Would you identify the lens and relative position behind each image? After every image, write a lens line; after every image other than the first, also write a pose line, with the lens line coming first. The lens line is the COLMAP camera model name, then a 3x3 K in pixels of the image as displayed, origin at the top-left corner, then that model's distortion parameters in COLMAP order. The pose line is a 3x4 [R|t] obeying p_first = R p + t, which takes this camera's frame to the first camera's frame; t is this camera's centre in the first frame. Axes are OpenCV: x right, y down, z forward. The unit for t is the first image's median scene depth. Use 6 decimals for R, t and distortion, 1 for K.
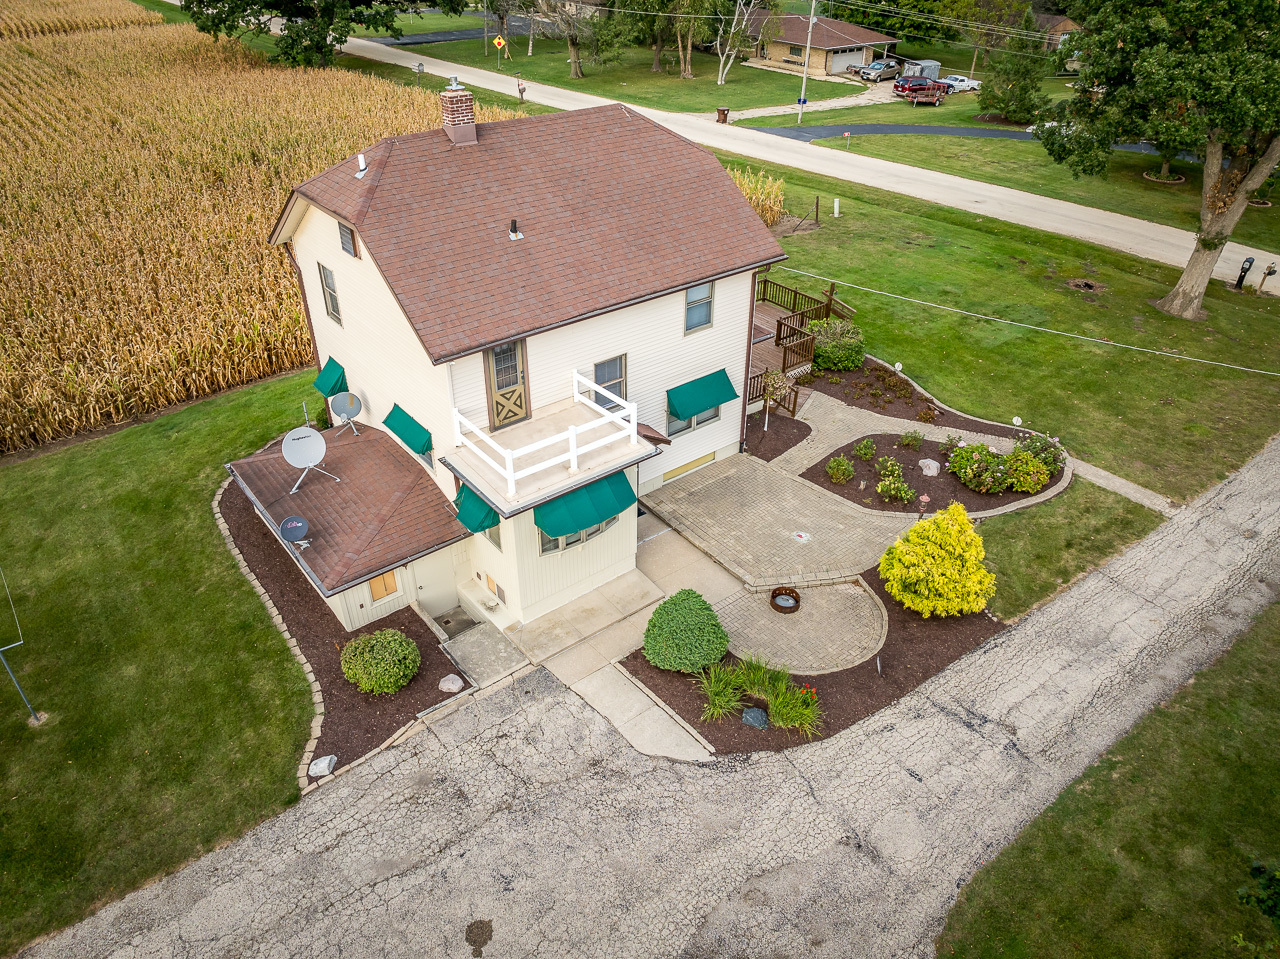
lens RADIAL K [[900.0, 0, 642.0], [0, 900.0, 474.5], [0, 0, 1]] dist [-0.027446, -0.008337]
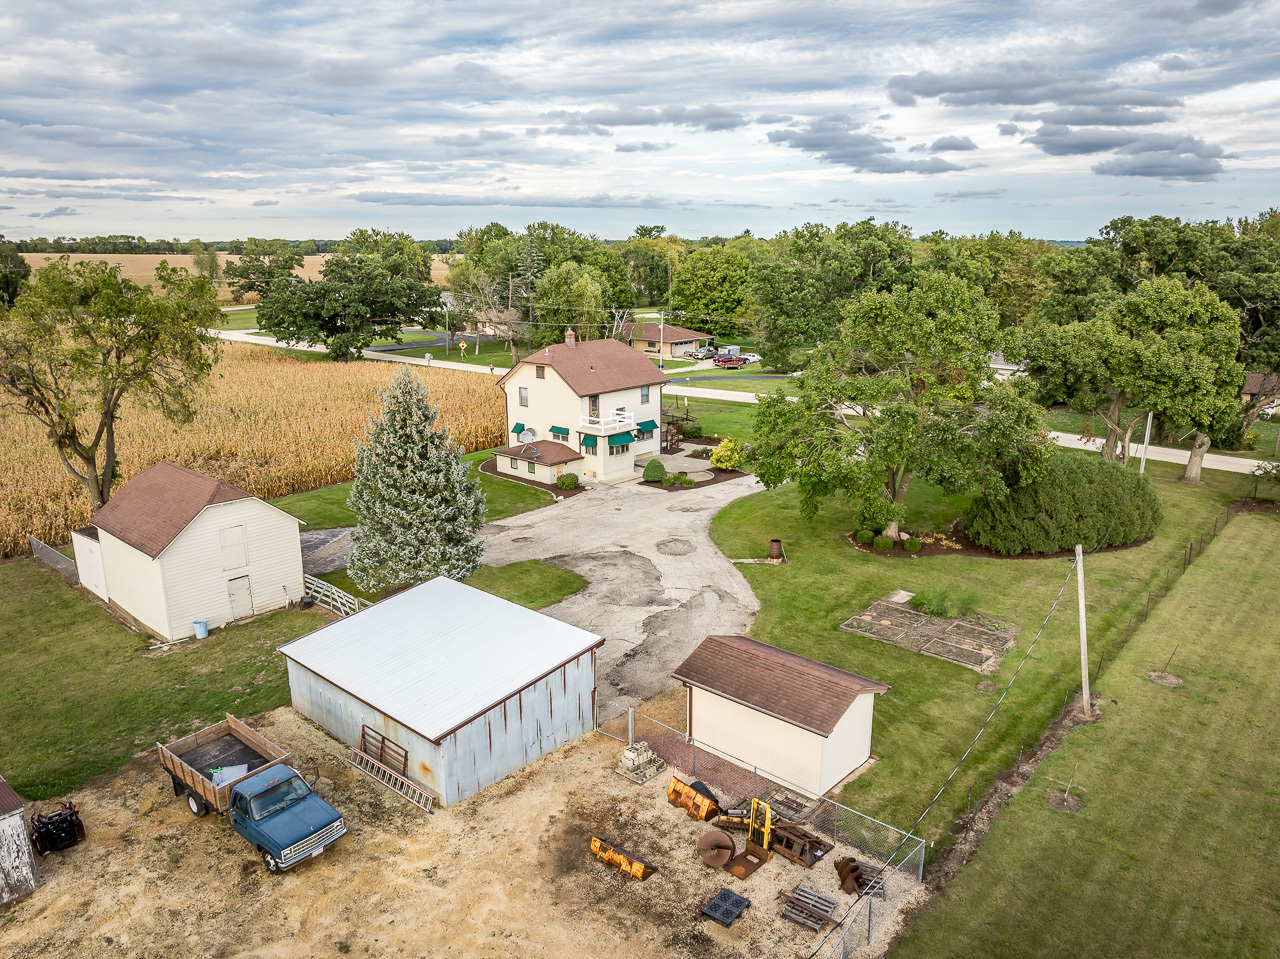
lens RADIAL K [[900.0, 0, 637.0], [0, 900.0, 478.9], [0, 0, 1]] dist [-0.027446, -0.008337]
pose [[0.987832, -0.051026, 0.146916, -0.202578], [0.094685, 0.946719, -0.307829, 0.485101], [-0.123381, 0.317994, 0.940030, -0.853021]]
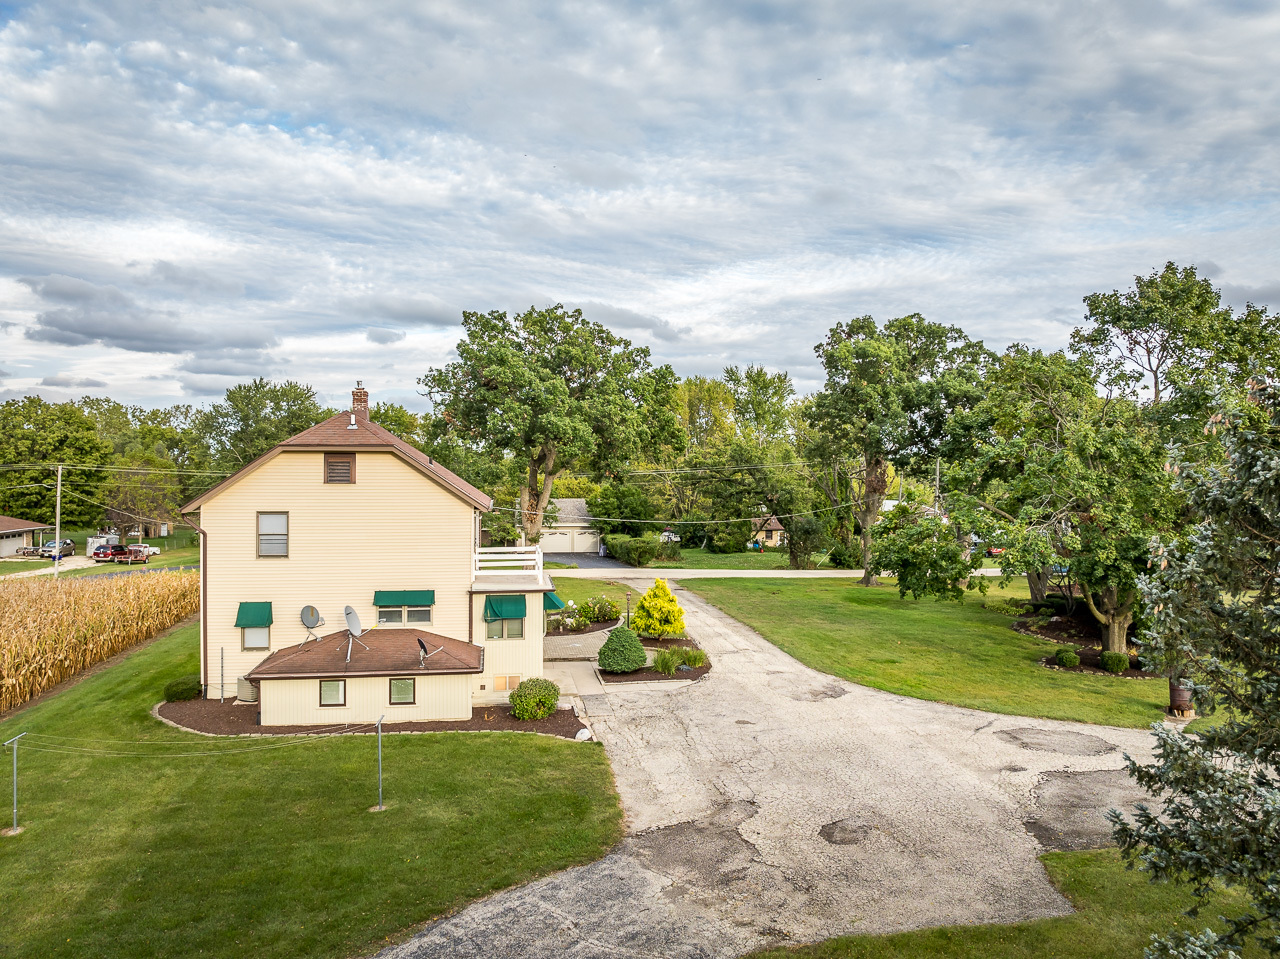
lens RADIAL K [[900.0, 0, 657.6], [0, 900.0, 466.6], [0, 0, 1]] dist [-0.027446, -0.008337]
pose [[0.490477, 0.004079, 0.871445, -0.549323], [0.472031, 0.839346, -0.269602, 0.143242], [-0.732543, 0.543583, 0.409754, 0.025679]]
